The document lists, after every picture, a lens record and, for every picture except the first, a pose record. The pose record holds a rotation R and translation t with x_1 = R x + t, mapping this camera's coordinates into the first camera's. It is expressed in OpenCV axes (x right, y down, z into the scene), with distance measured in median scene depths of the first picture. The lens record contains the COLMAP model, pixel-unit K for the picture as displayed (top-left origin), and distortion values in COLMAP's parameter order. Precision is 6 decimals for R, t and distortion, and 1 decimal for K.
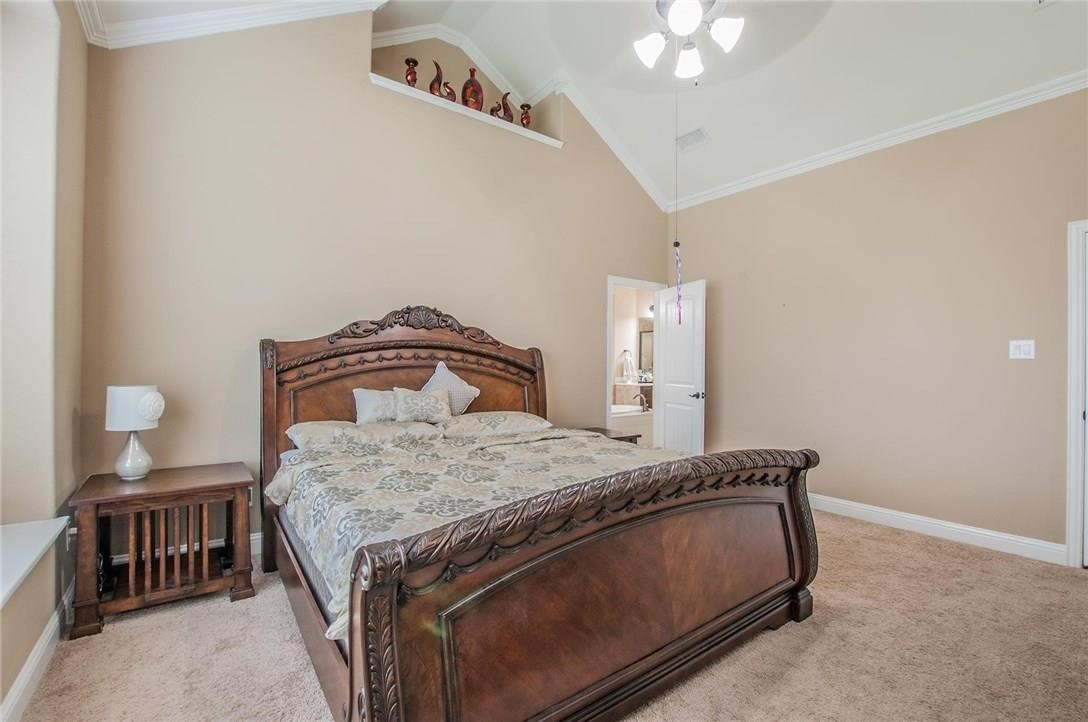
lens RADIAL K [[470.1, 0, 544.0], [0, 470.1, 361.0], [0, 0, 1]] dist [-0.028477, -0.000144]
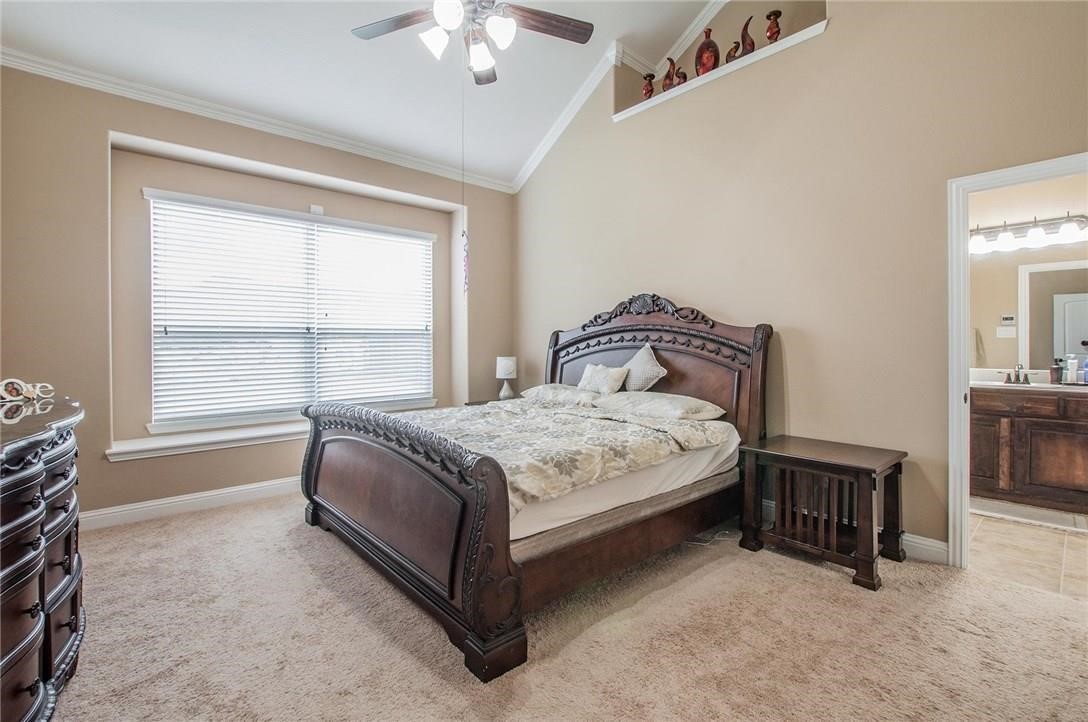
lens RADIAL K [[475.9, 0, 545.7], [0, 475.9, 341.9], [0, 0, 1]] dist [0.000004, -0.000041]
pose [[0.117930, -0.012989, -0.992937, 0.785928], [0.009028, 0.999887, -0.012008, 0.009039], [0.992981, -0.007548, 0.118034, 0.585600]]
